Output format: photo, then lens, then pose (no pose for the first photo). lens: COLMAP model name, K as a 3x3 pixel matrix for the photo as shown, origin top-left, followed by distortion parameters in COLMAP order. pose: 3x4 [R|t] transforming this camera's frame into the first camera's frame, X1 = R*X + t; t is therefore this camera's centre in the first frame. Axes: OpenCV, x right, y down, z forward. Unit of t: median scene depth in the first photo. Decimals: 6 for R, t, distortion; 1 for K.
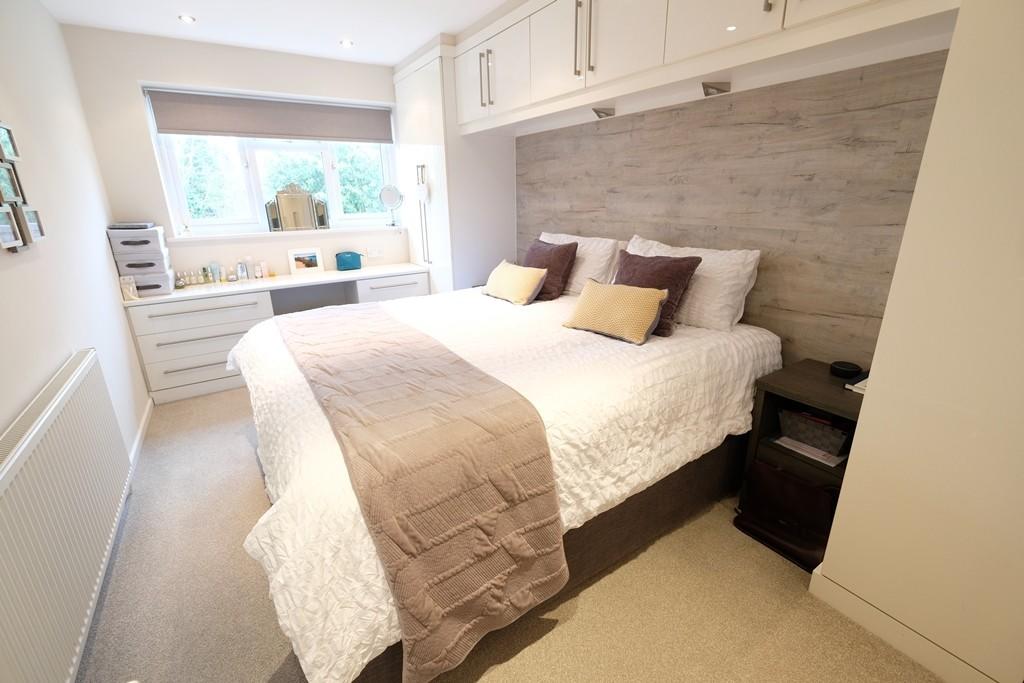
lens RADIAL K [[449.6, 0, 513.0], [0, 449.6, 339.9], [0, 0, 1]] dist [-0.001864, 0.000780]
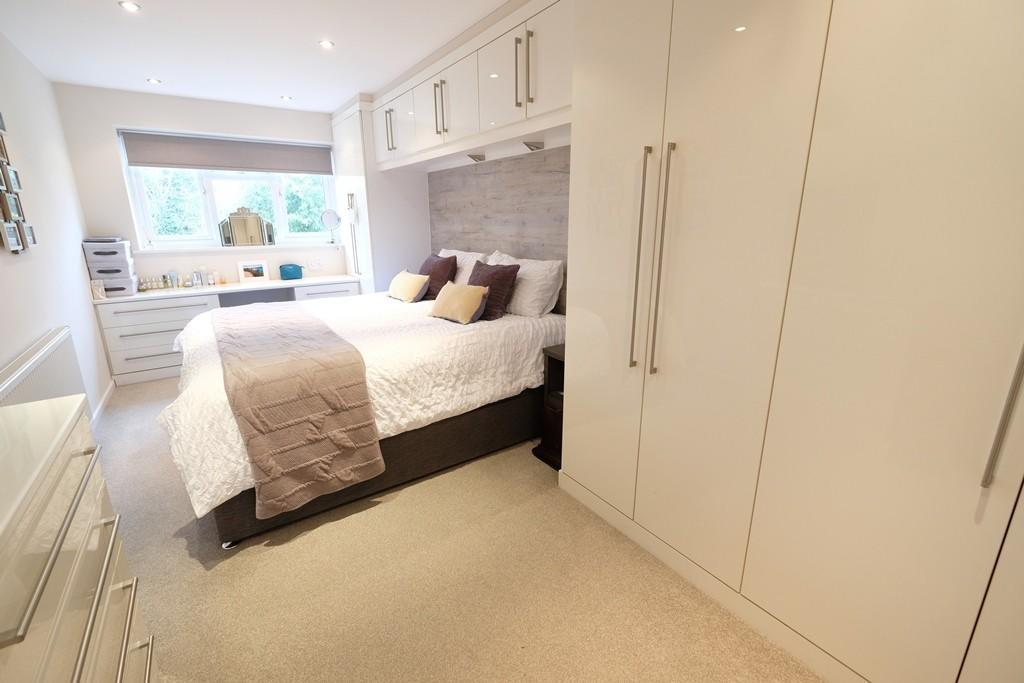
lens RADIAL K [[449.6, 0, 512.1], [0, 449.6, 340.3], [0, 0, 1]] dist [-0.001864, 0.000780]
pose [[0.999430, 0.003601, 0.033572, 0.340694], [-0.002035, 0.998913, -0.046572, 0.112386], [-0.033703, 0.046477, 0.998351, -0.374835]]
